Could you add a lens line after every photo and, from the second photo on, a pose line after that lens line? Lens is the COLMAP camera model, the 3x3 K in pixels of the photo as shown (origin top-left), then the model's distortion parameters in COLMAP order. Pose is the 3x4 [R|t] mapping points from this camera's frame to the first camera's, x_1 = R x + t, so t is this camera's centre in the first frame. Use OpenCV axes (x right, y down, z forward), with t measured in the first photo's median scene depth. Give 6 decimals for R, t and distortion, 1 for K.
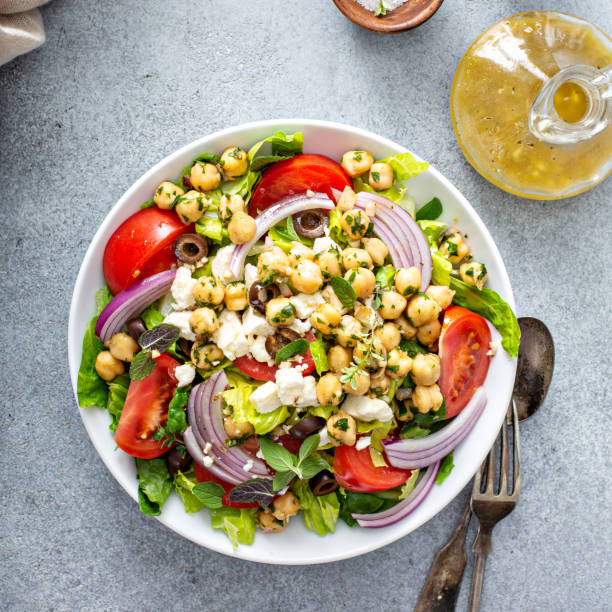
lens RADIAL K [[1429.6, 0, 304.3], [0, 1429.6, 304.7], [0, 0, 1]] dist [-0.233401, 0.000000]
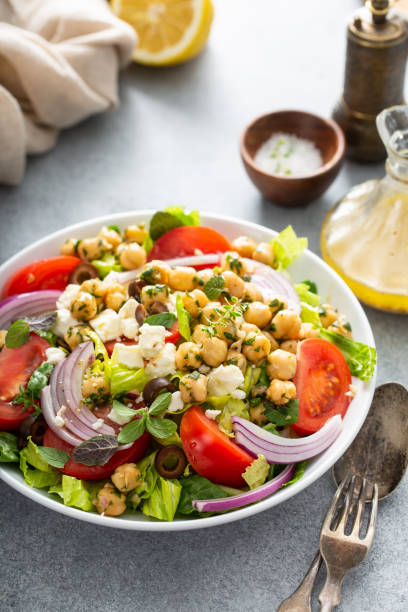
lens RADIAL K [[2024.2, 0, 202.2], [0, 2024.2, 304.7], [0, 0, 1]] dist [-0.050527, 0.000000]
pose [[0.988467, 0.088555, -0.122845, 0.201854], [-0.151068, 0.633179, -0.759120, 1.131623], [0.010559, 0.768923, 0.639255, 0.016622]]
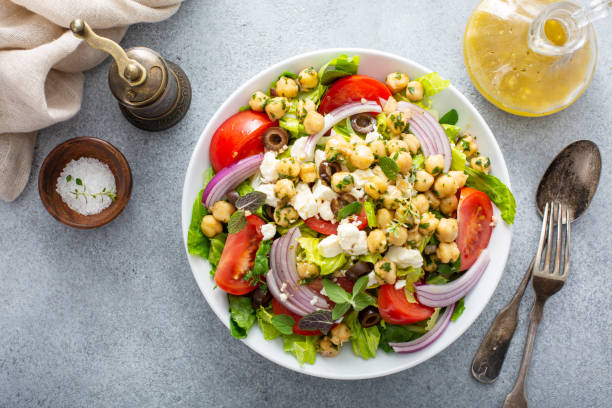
lens RADIAL K [[966.5, 0, 299.0], [0, 966.5, 244.4], [0, 0, 1]] dist [-0.238263, 0.000000]
pose [[0.999756, 0.021647, -0.004415, -0.050124], [-0.021959, 0.995602, -0.091077, 0.142279], [0.002424, 0.091152, 0.995834, 0.092420]]
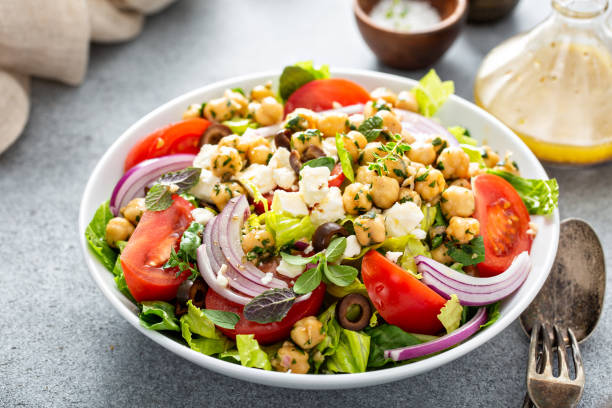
lens RADIAL K [[2024.2, 0, 304.7], [0, 2024.2, 205.3], [0, 0, 1]] dist [-0.050527, 0.000000]
pose [[0.999671, -0.003793, -0.025373, 0.016953], [-0.018866, 0.561557, -0.827223, 1.133575], [0.017386, 0.827430, 0.561300, 0.245183]]
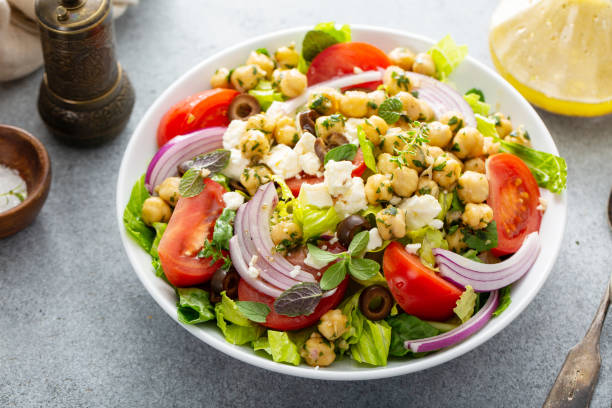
lens RADIAL K [[2024.2, 0, 325.9], [0, 2024.2, 200.6], [0, 0, 1]] dist [-0.050527, 0.000000]
pose [[0.999879, -0.004649, -0.014855, 0.002164], [-0.007039, 0.716094, -0.697968, 1.027966], [0.013882, 0.697988, 0.715975, -0.014287]]
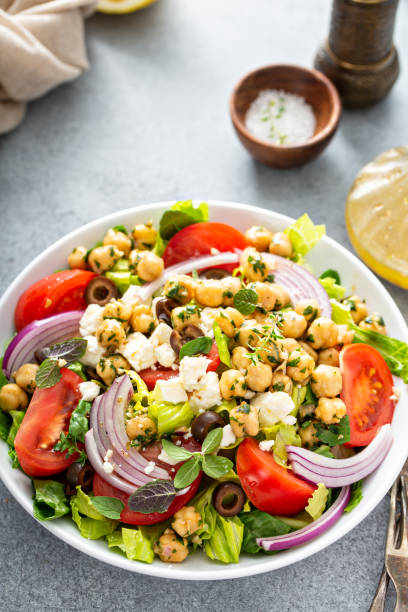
lens RADIAL K [[2024.2, 0, 185.2], [0, 2024.2, 296.3], [0, 0, 1]] dist [-0.050527, 0.000000]
pose [[0.999802, 0.006162, -0.018936, 0.010667], [-0.017036, 0.757078, -0.653103, 0.923620], [0.010312, 0.653296, 0.757032, -0.126592]]
